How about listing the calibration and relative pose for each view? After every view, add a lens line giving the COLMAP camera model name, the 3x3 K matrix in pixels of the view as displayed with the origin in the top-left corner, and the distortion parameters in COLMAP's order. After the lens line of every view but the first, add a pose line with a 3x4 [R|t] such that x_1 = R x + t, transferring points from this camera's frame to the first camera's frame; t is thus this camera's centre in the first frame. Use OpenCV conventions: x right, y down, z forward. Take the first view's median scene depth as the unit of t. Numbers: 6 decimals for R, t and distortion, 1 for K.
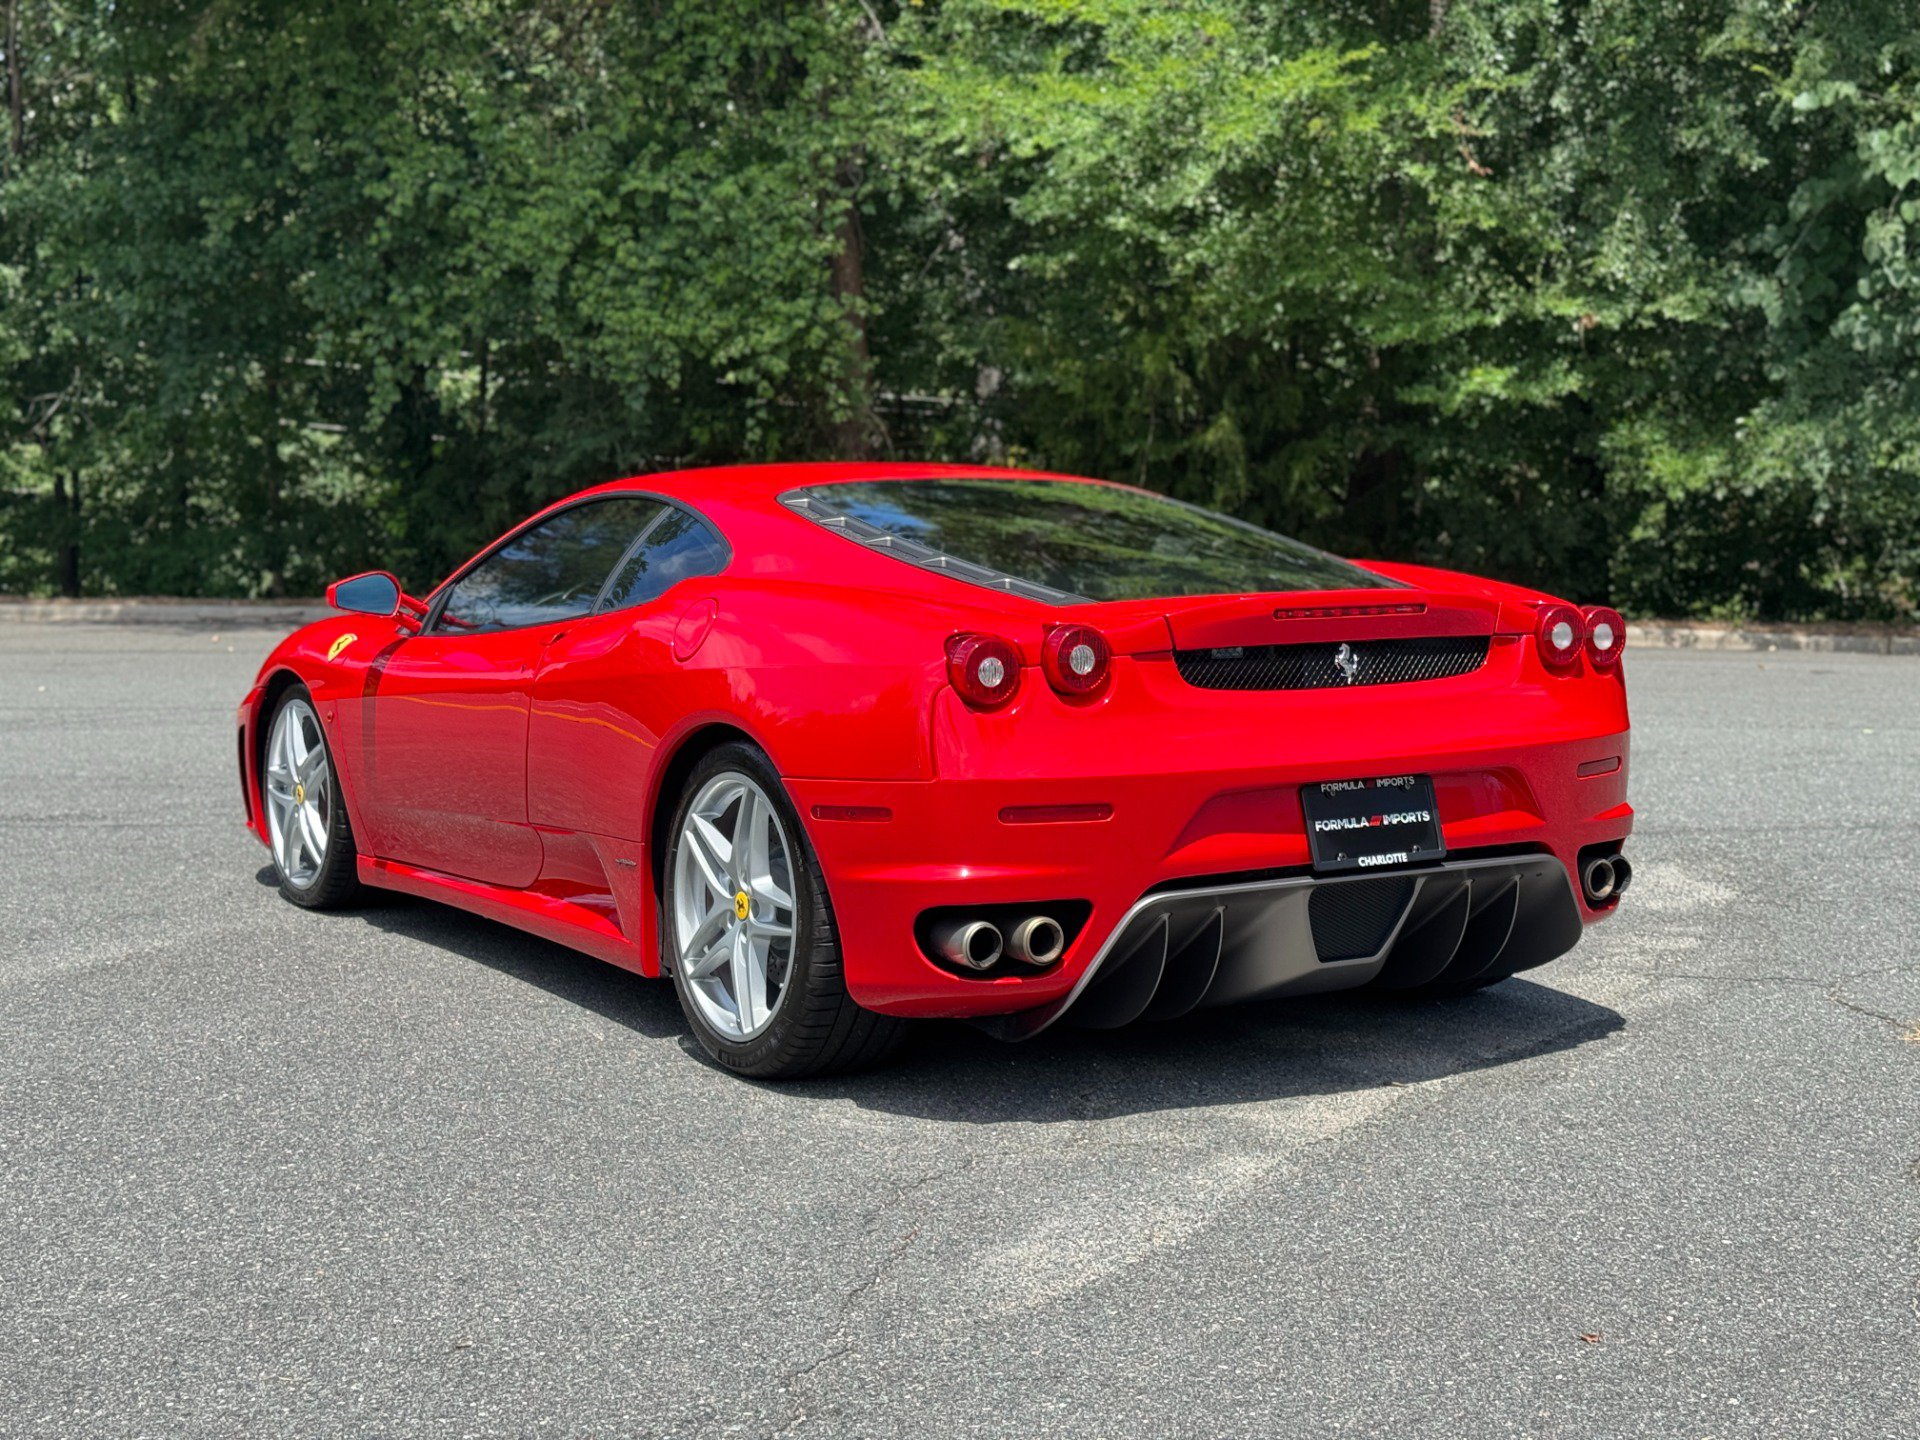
lens RADIAL K [[2677.1, 0, 969.3], [0, 2677.1, 701.4], [0, 0, 1]] dist [0.204725, -0.537392]
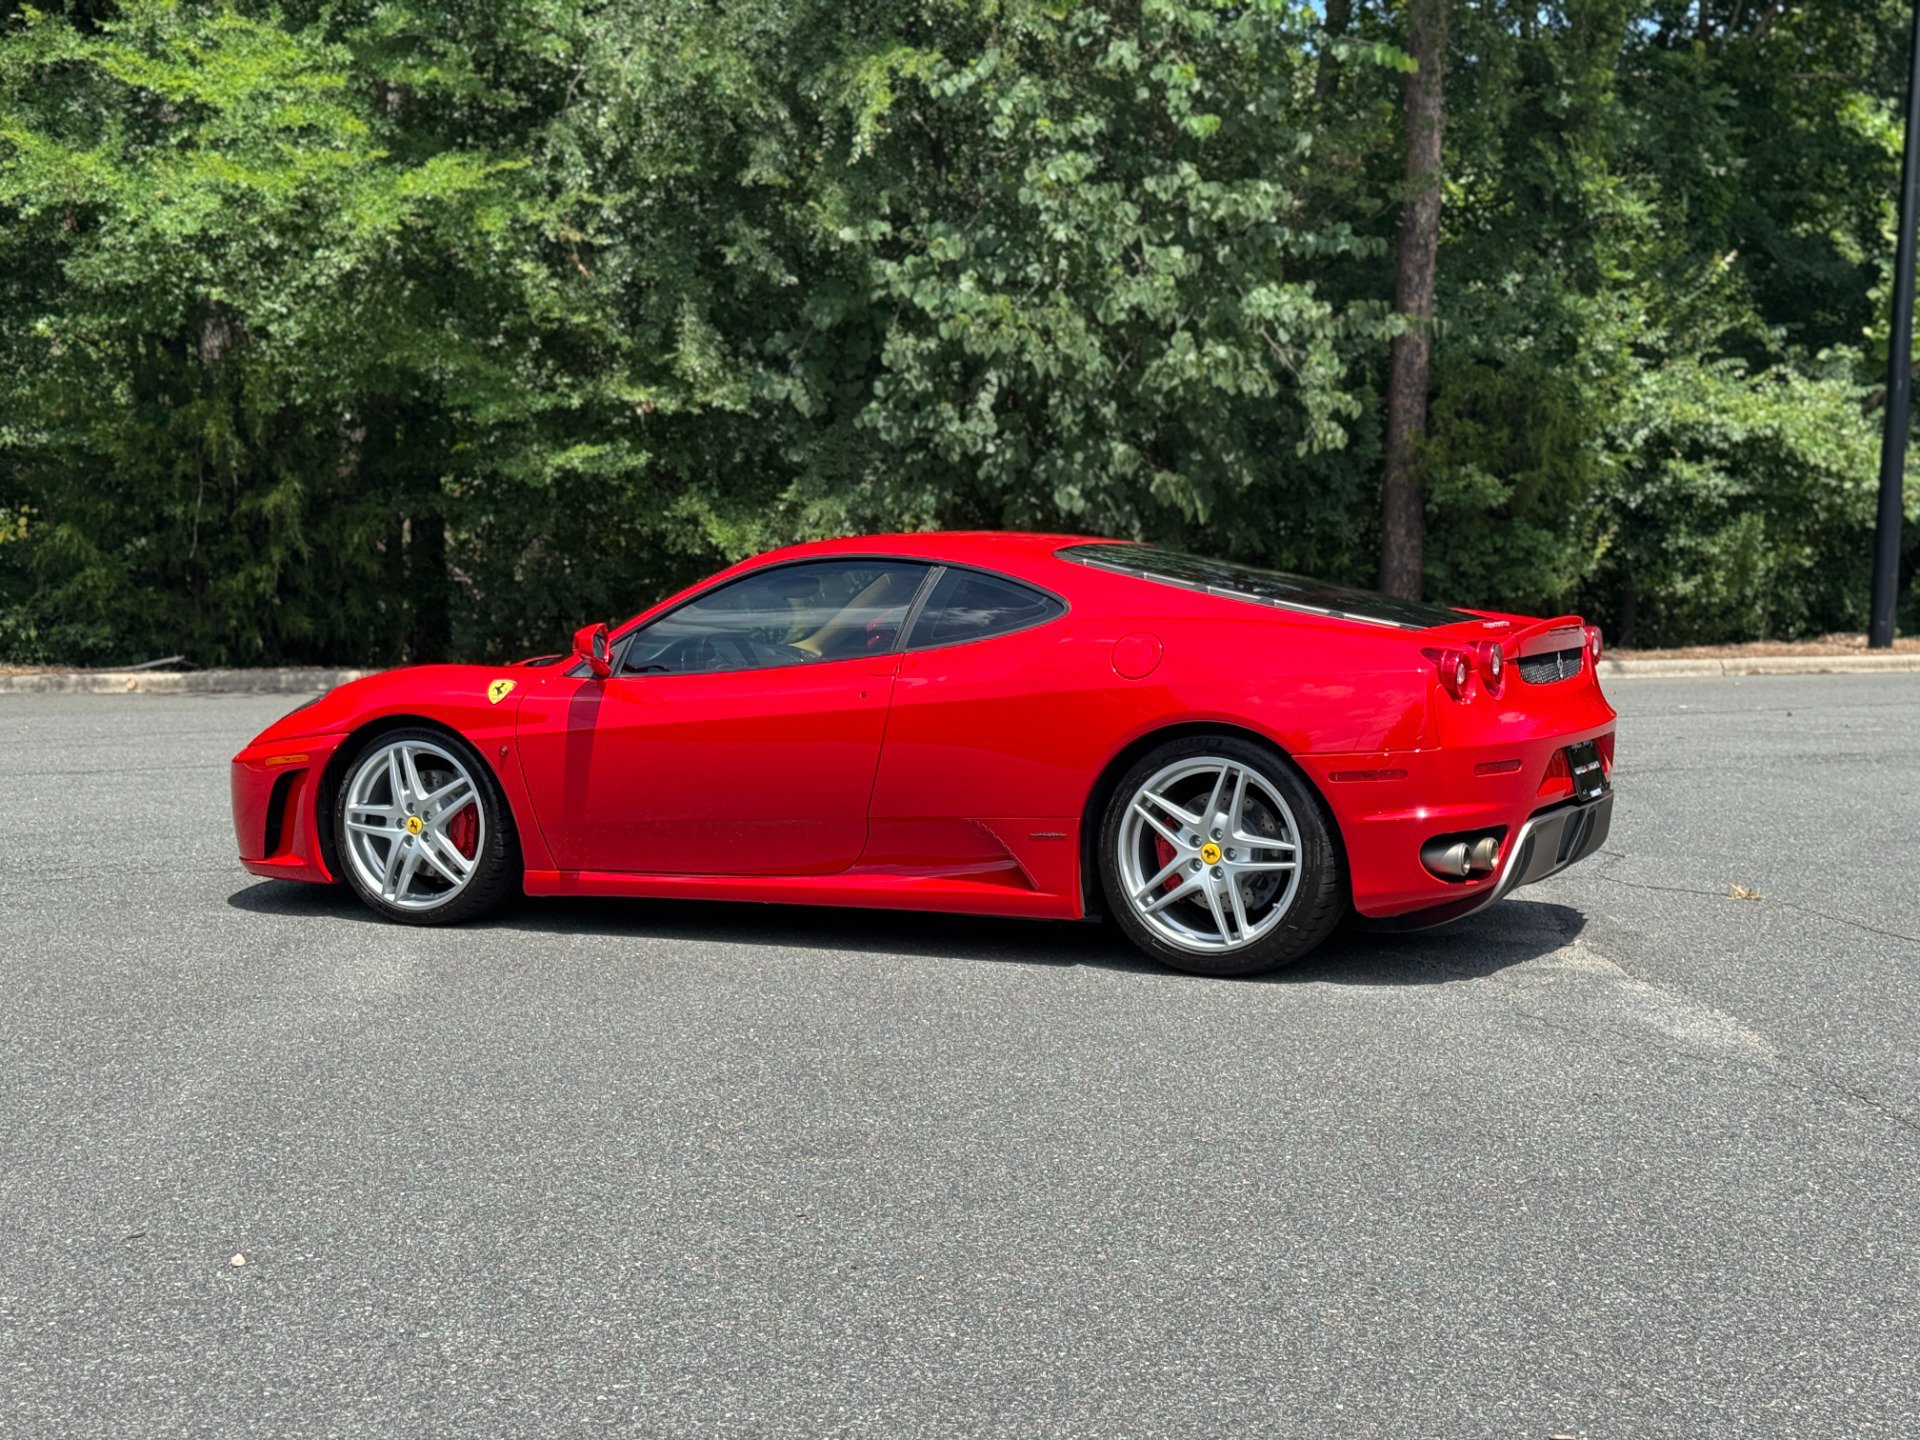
lens RADIAL K [[2685.1, 0, 954.1], [0, 2685.1, 711.5], [0, 0, 1]] dist [0.193639, -0.419295]
pose [[0.841731, -0.034985, 0.538763, -0.283415], [0.045067, 0.998969, -0.005540, 0.001240], [-0.538013, 0.028944, 0.842439, -0.031690]]
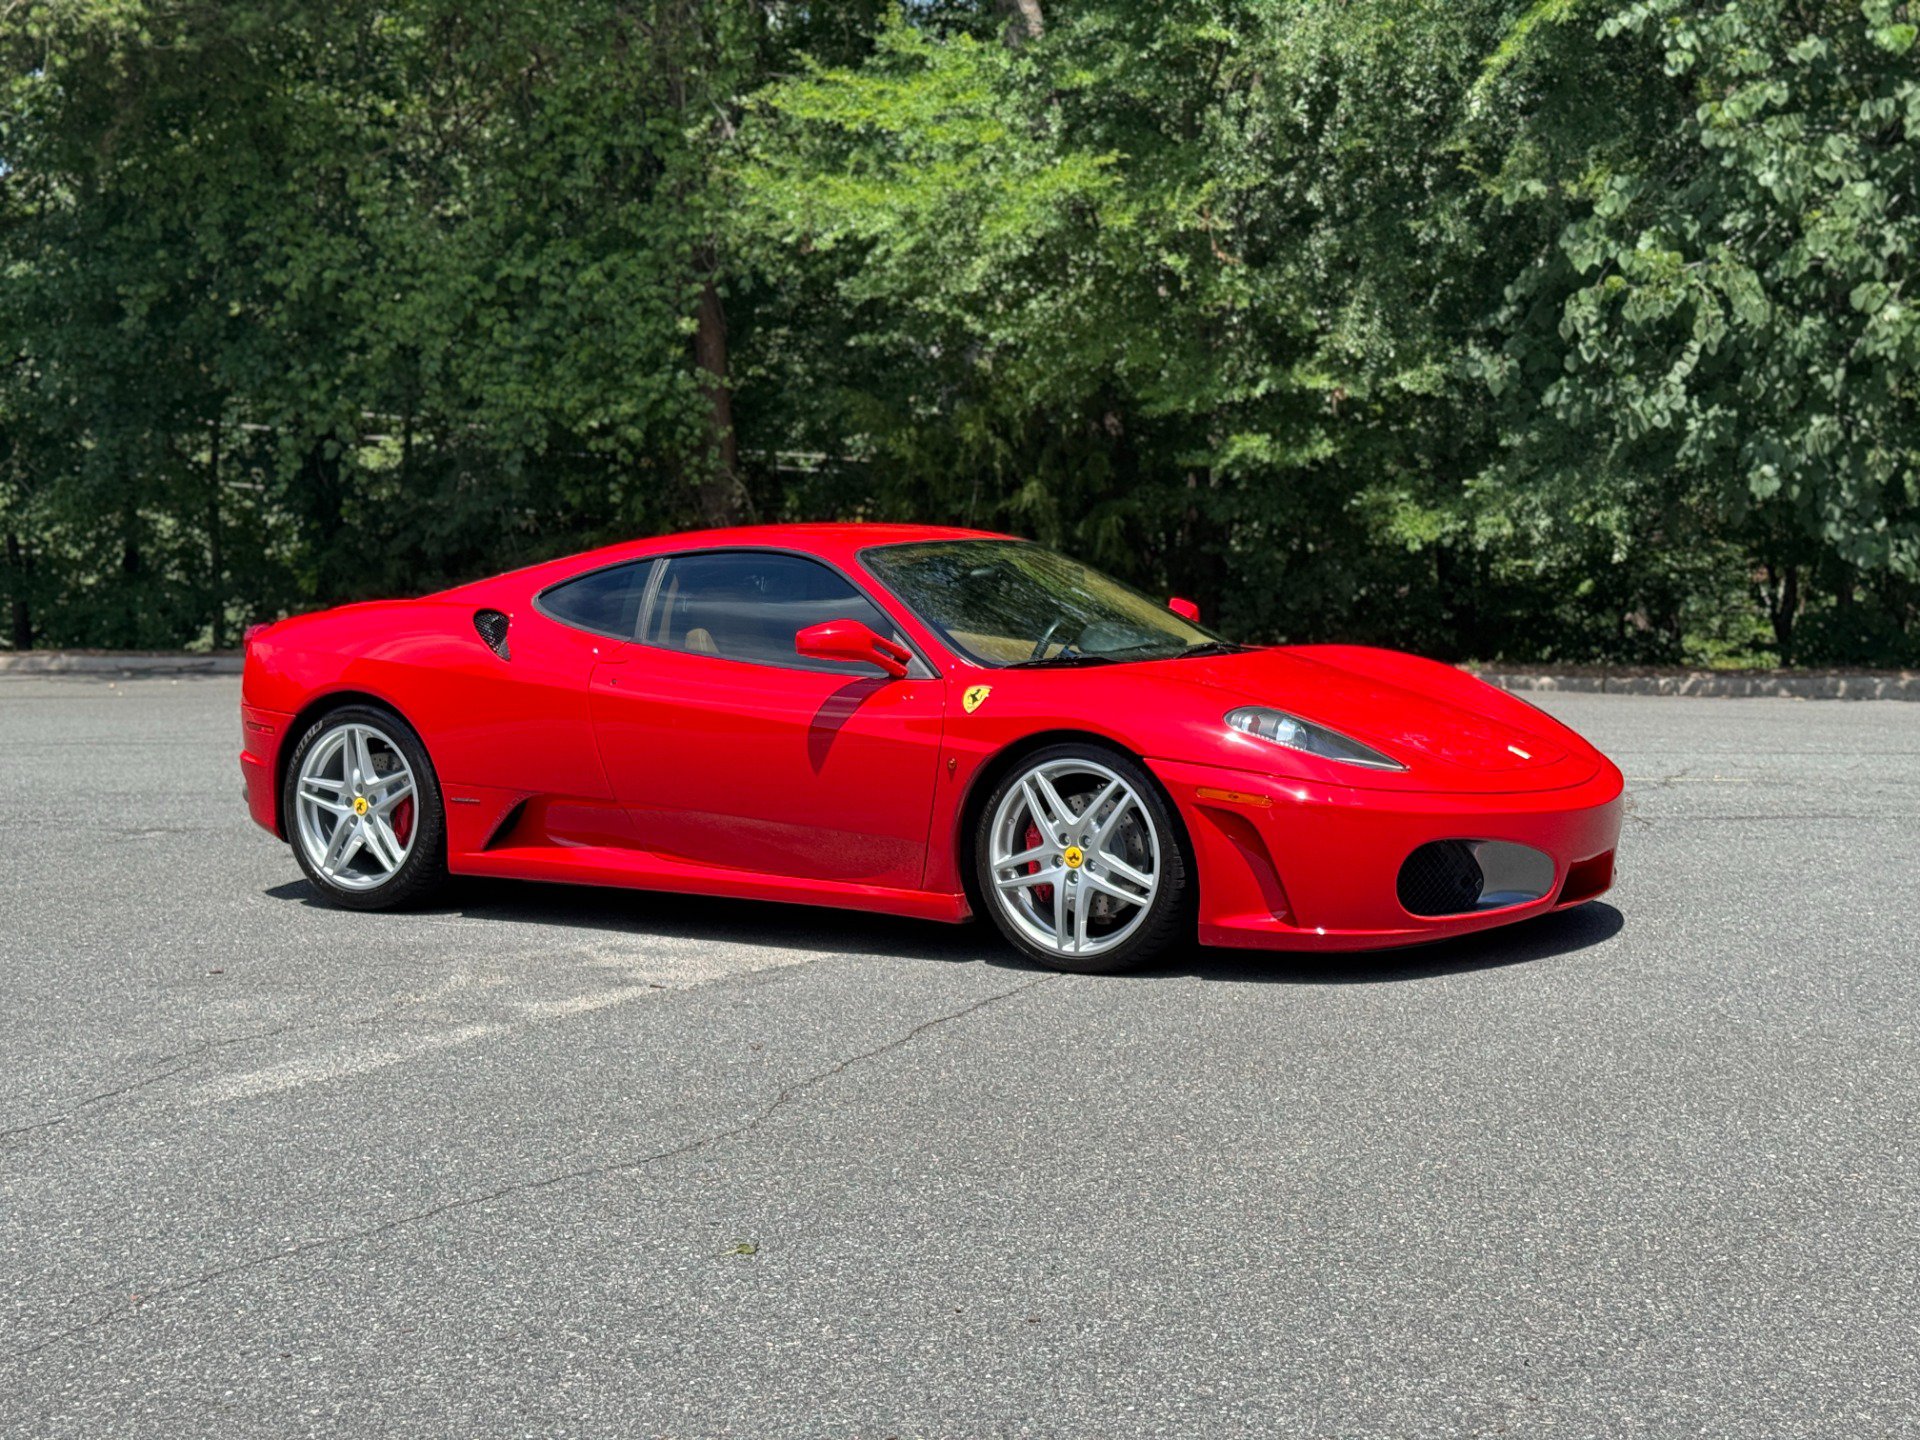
lens RADIAL K [[2677.1, 0, 969.3], [0, 2677.1, 701.4], [0, 0, 1]] dist [0.204725, -0.537392]
pose [[0.999790, -0.005359, -0.019784, 0.097520], [0.004959, 0.999783, -0.020229, 0.007679], [0.019888, 0.020126, 0.999600, -0.104640]]
